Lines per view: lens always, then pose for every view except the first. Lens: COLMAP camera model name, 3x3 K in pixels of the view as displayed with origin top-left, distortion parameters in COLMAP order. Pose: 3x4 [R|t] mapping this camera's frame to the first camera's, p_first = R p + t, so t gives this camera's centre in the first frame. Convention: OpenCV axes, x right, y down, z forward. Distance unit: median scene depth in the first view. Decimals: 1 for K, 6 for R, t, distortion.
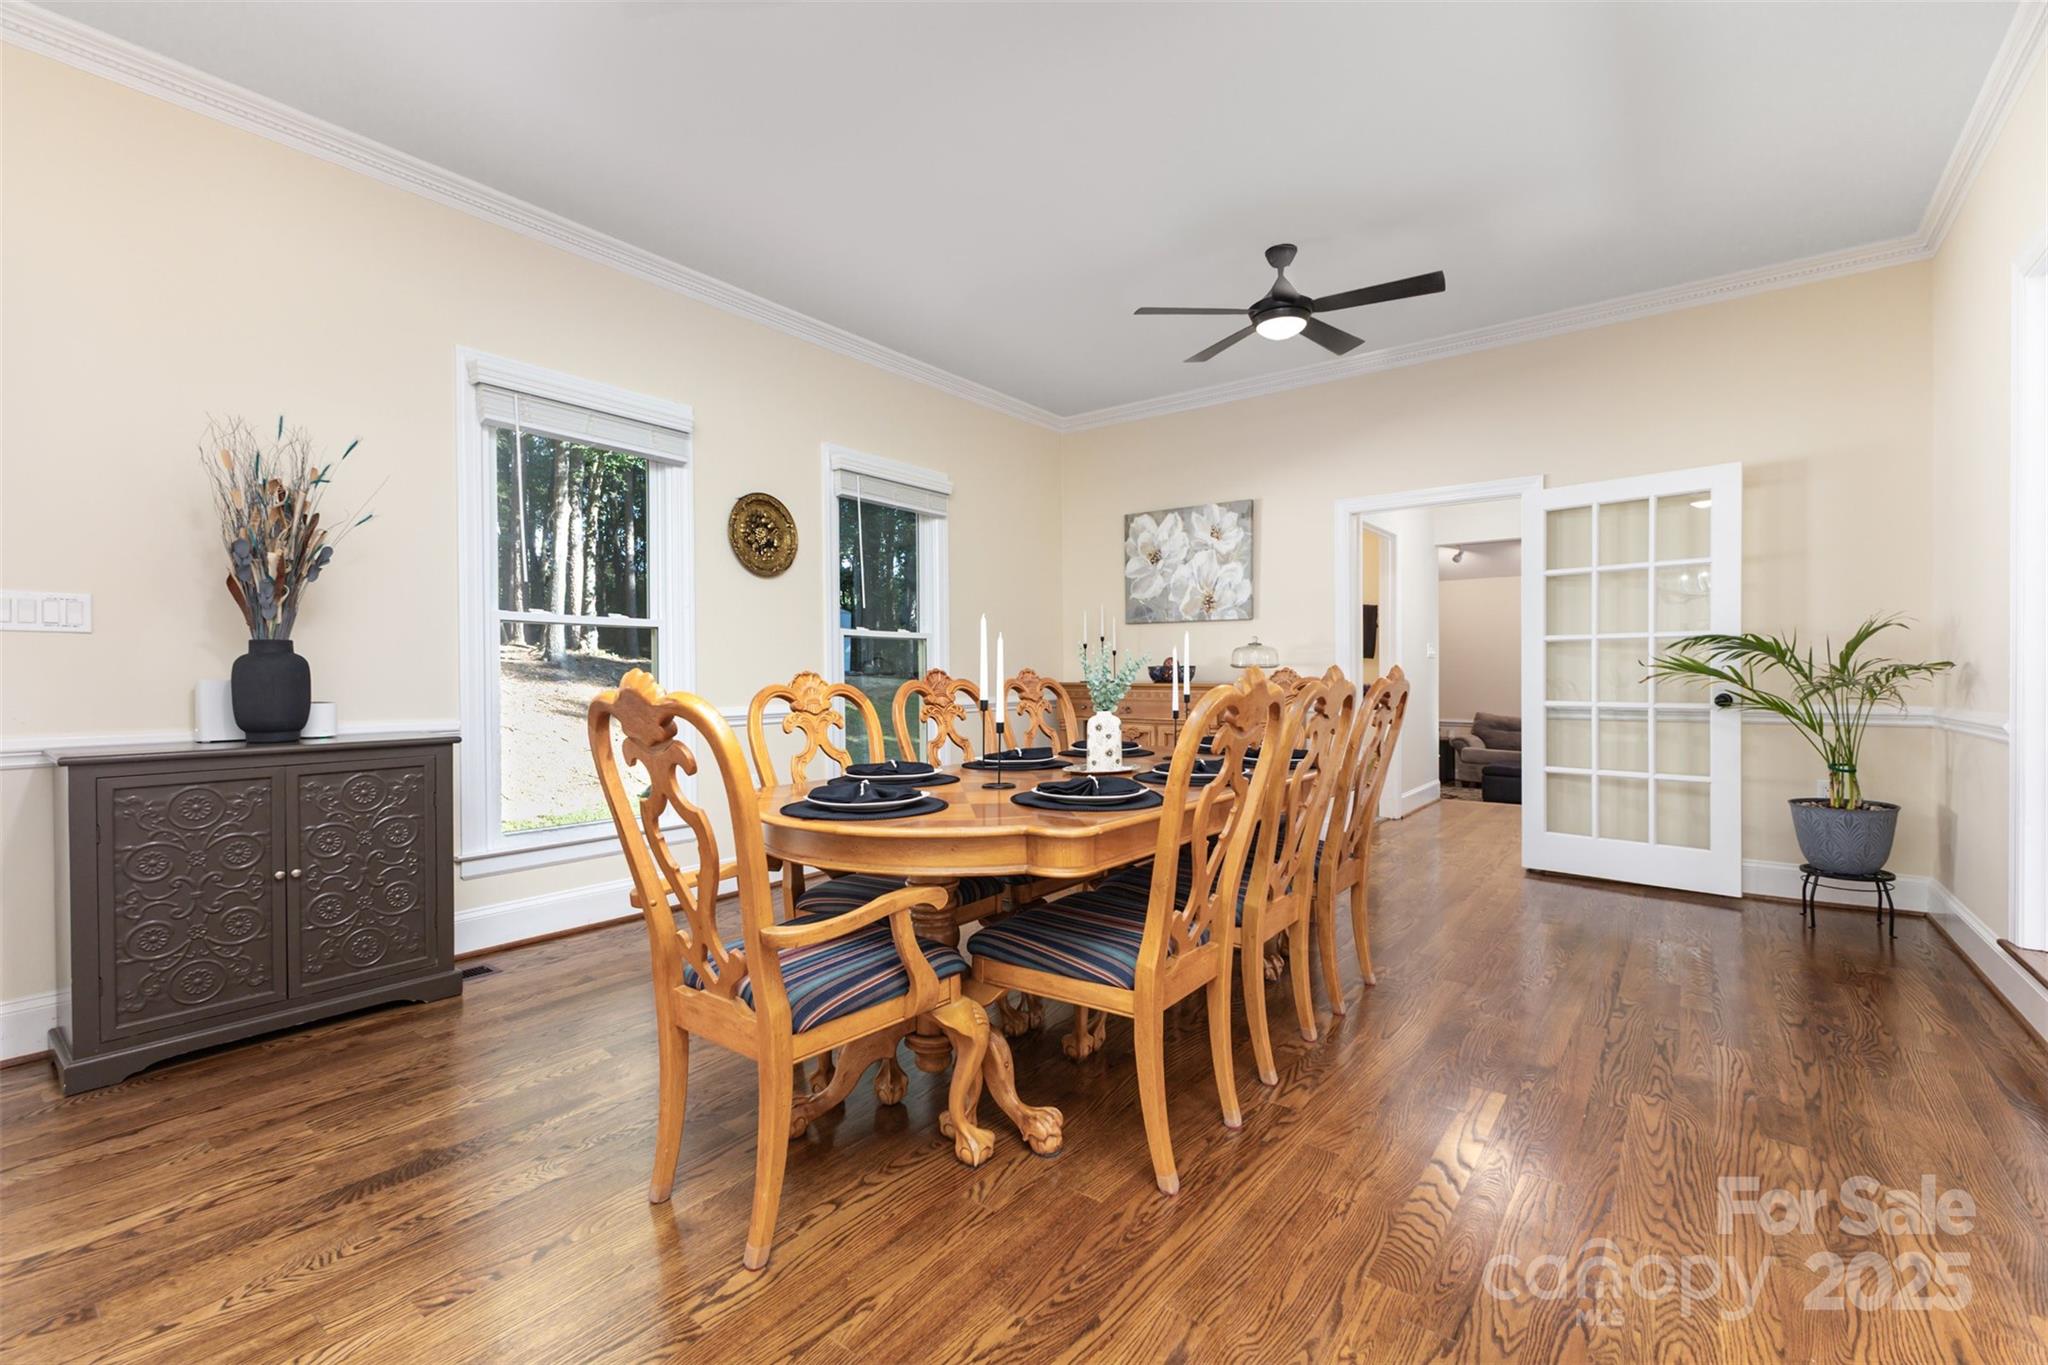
lens RADIAL K [[896.2, 0, 1019.5], [0, 896.2, 663.5], [0, 0, 1]] dist [0.004238, 0.000094]
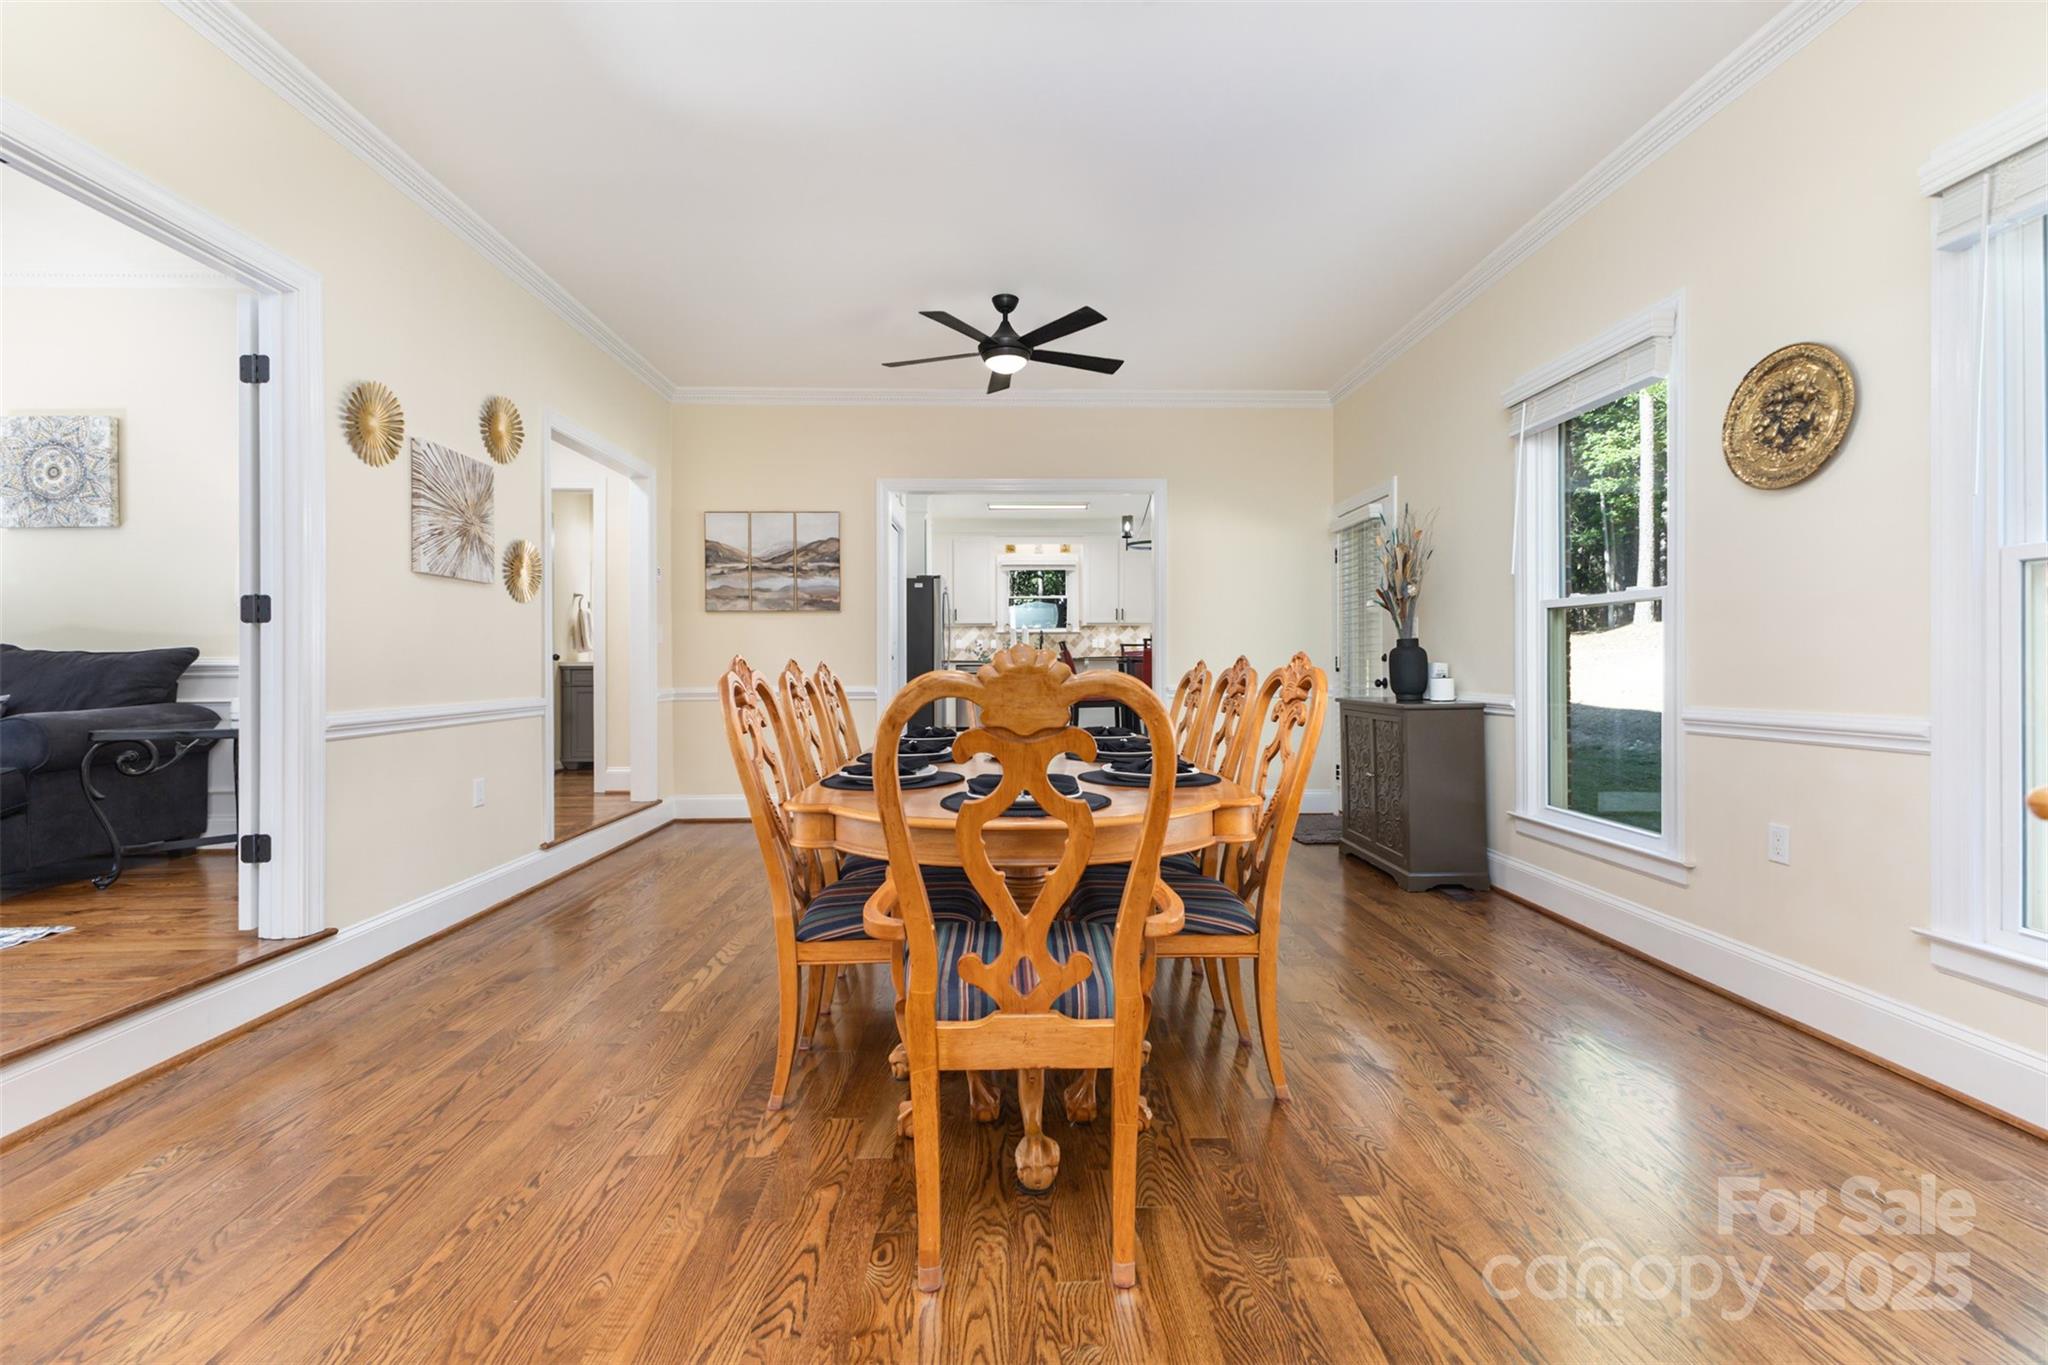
lens RADIAL K [[896.2, 0, 1019.5], [0, 896.2, 663.5], [0, 0, 1]] dist [0.004238, 0.000094]
pose [[-0.782958, 0.003173, -0.622067, 0.711321], [0.008349, 0.999951, -0.005408, 0.022729], [0.622019, -0.009428, -0.782945, 1.741457]]
